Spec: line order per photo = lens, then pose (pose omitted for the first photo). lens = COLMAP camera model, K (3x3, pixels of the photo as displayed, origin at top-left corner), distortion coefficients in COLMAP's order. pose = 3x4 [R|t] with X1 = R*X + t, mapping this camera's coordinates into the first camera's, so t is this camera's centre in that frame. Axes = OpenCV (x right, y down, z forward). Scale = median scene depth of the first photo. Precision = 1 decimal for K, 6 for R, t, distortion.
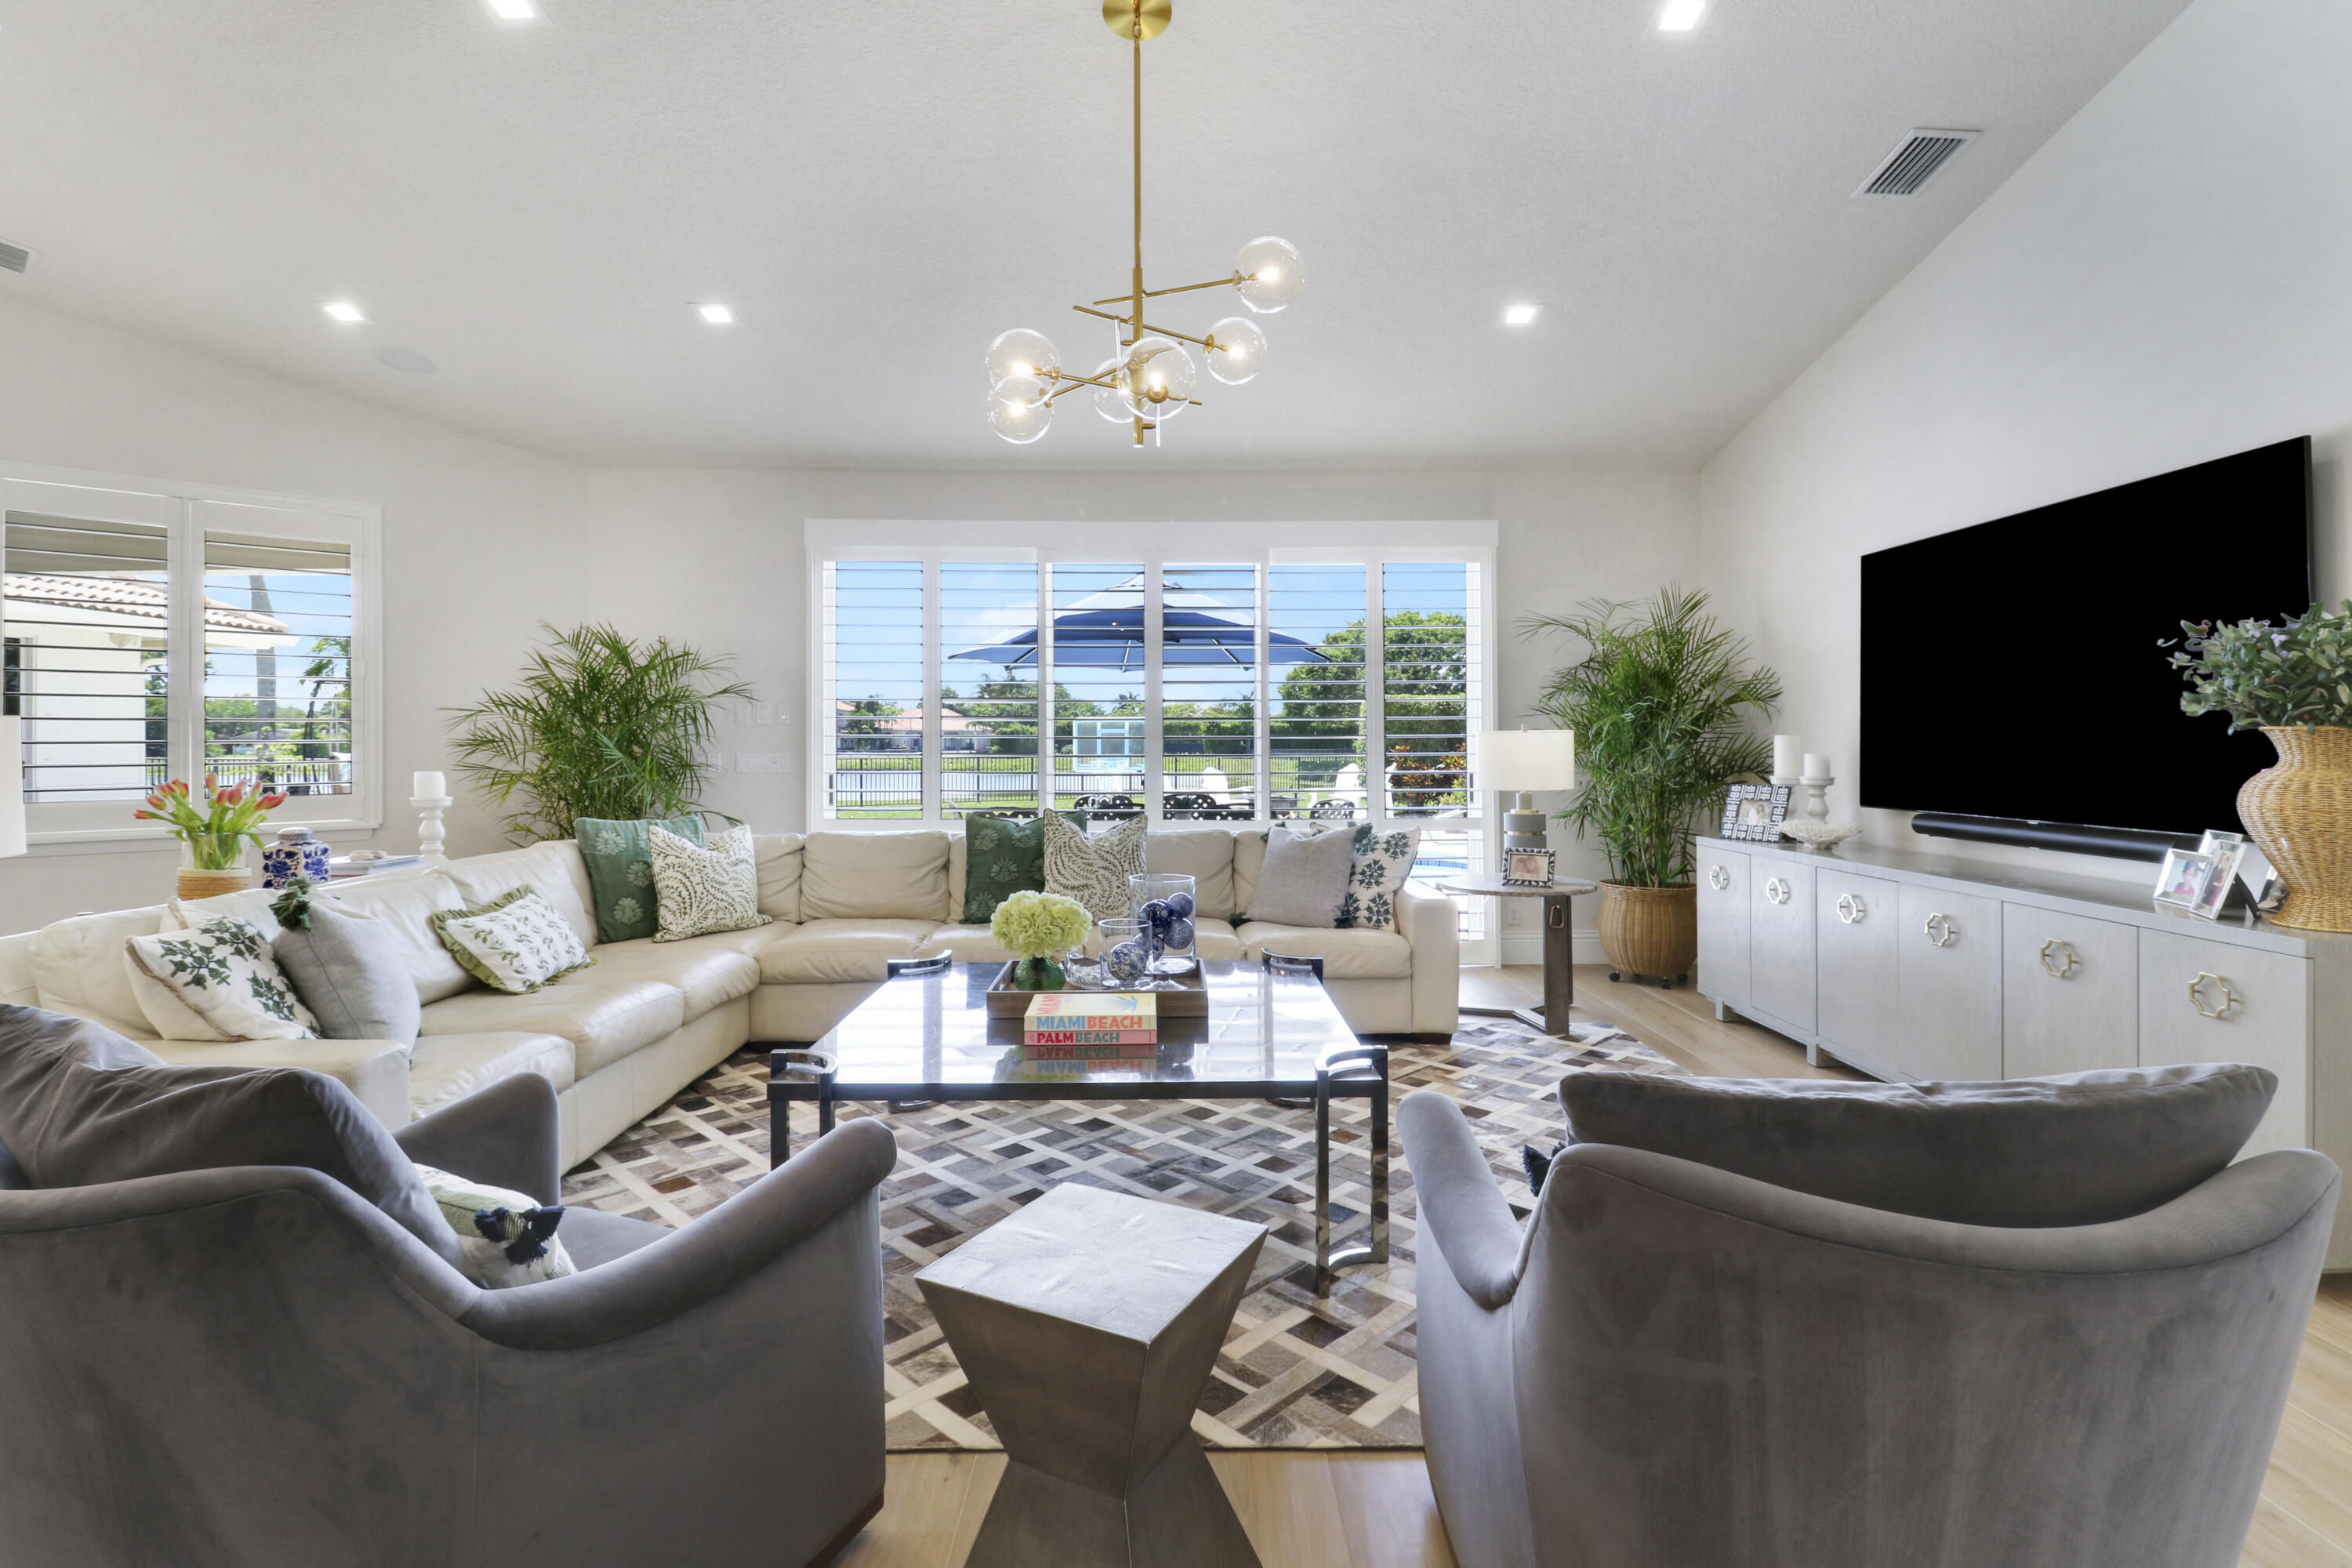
lens RADIAL K [[1101.1, 0, 1194.1], [0, 1101.1, 733.5], [0, 0, 1]] dist [0.019921, -0.000154]
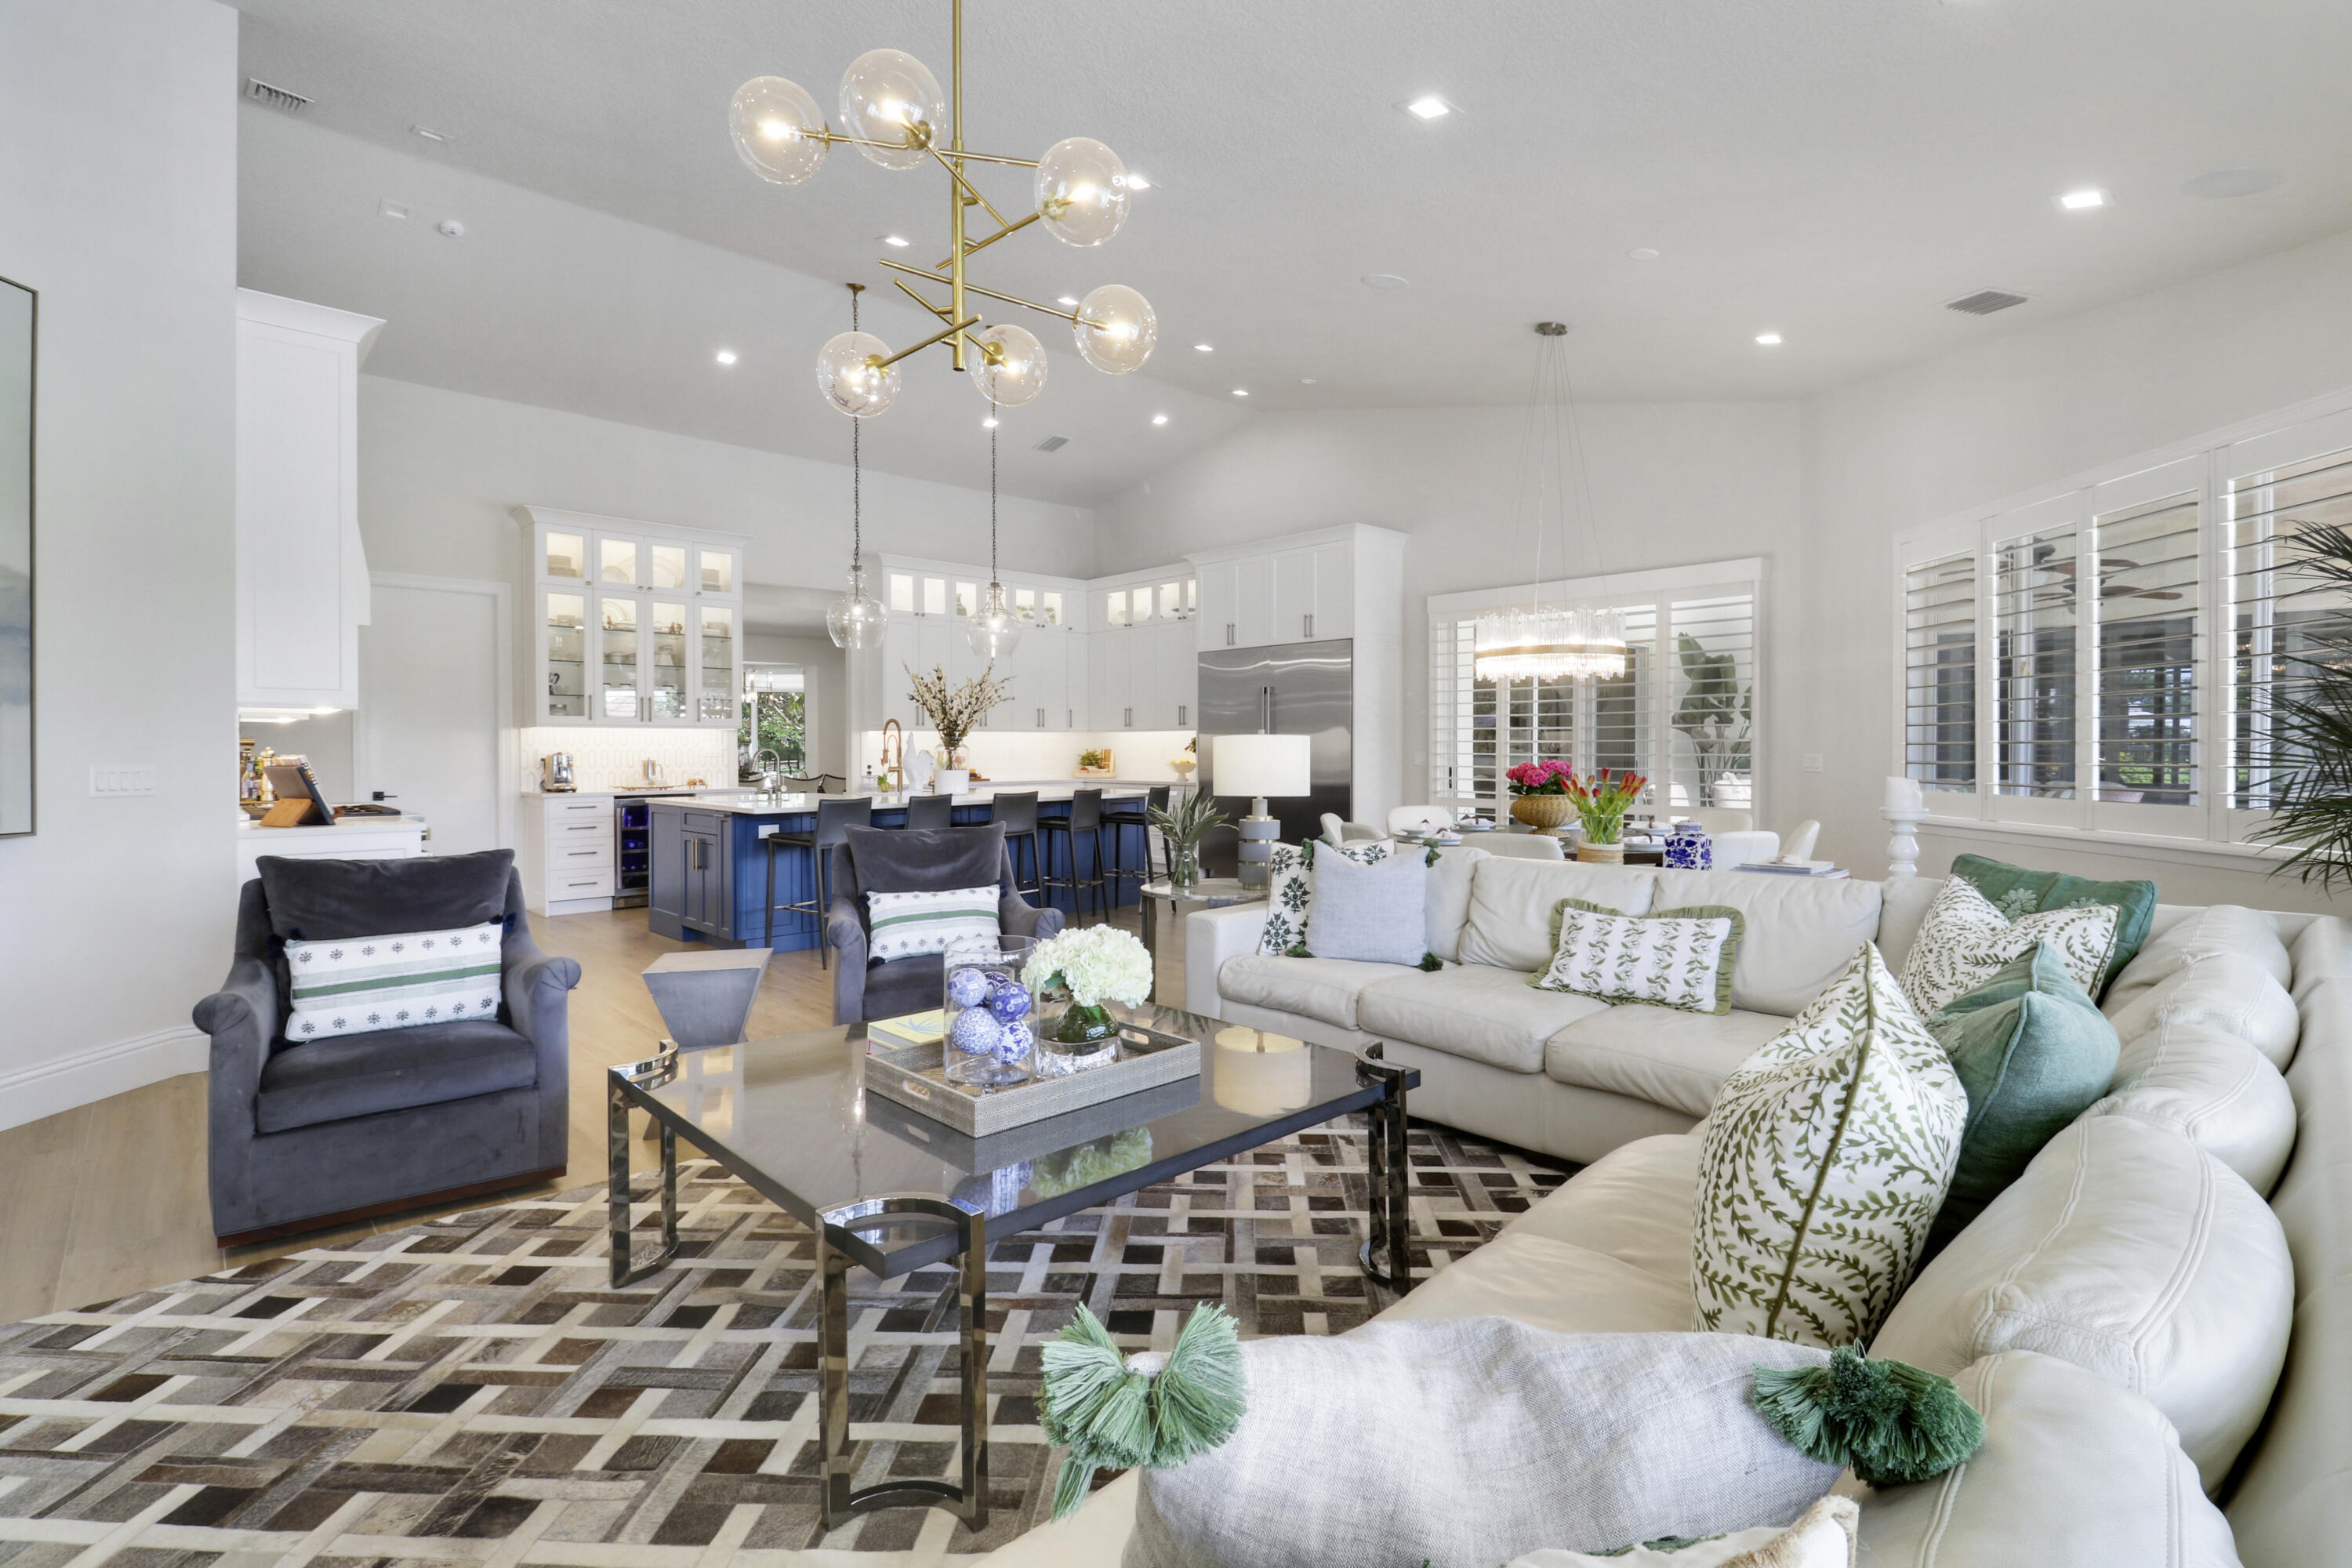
lens RADIAL K [[1116.9, 0, 1198.7], [0, 1116.9, 781.8], [0, 0, 1]] dist [0.003162, -0.013825]
pose [[-0.746117, 0.024229, -0.665374, 0.244590], [0.012446, 0.999671, 0.022445, 0.012083], [0.665699, 0.008465, -0.746172, 1.192186]]
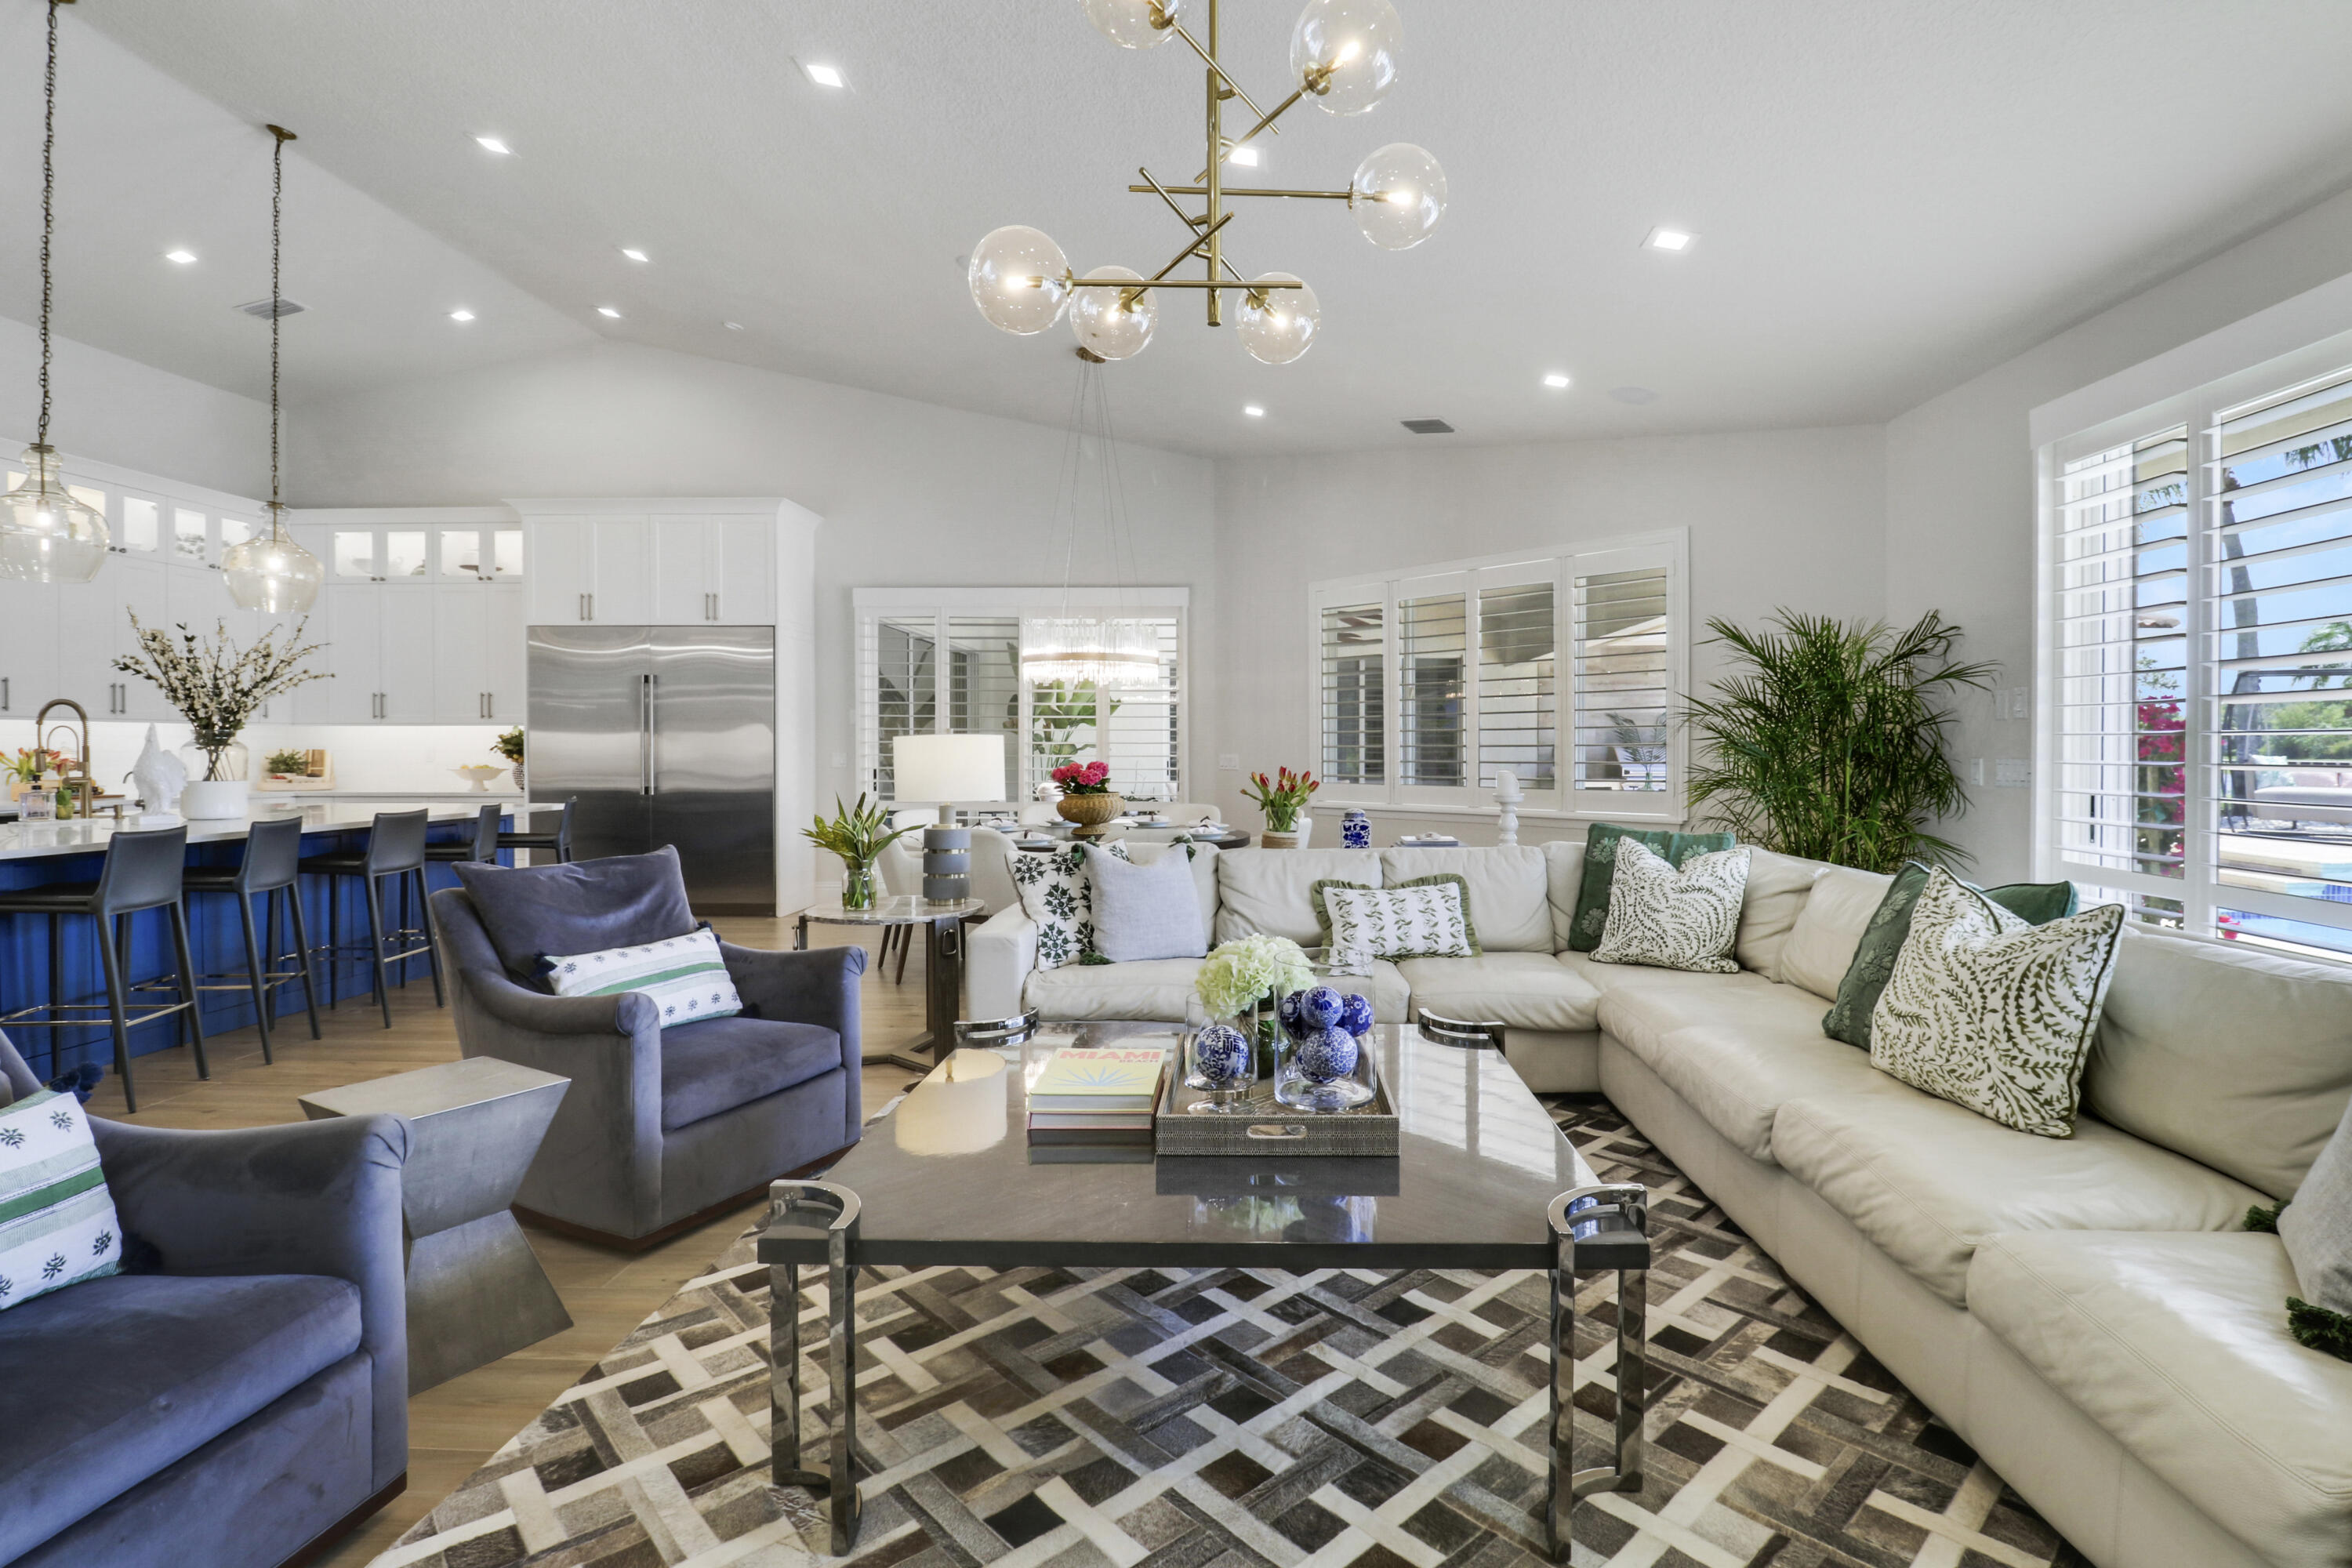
lens RADIAL K [[1135.9, 0, 1242.0], [0, 1135.9, 766.0], [0, 0, 1]] dist [0.009780, -0.017653]
pose [[-0.043064, 0.016958, -0.998928, 0.468444], [0.011826, 0.999795, 0.016463, 0.006127], [0.999002, -0.011105, -0.043256, 0.728777]]
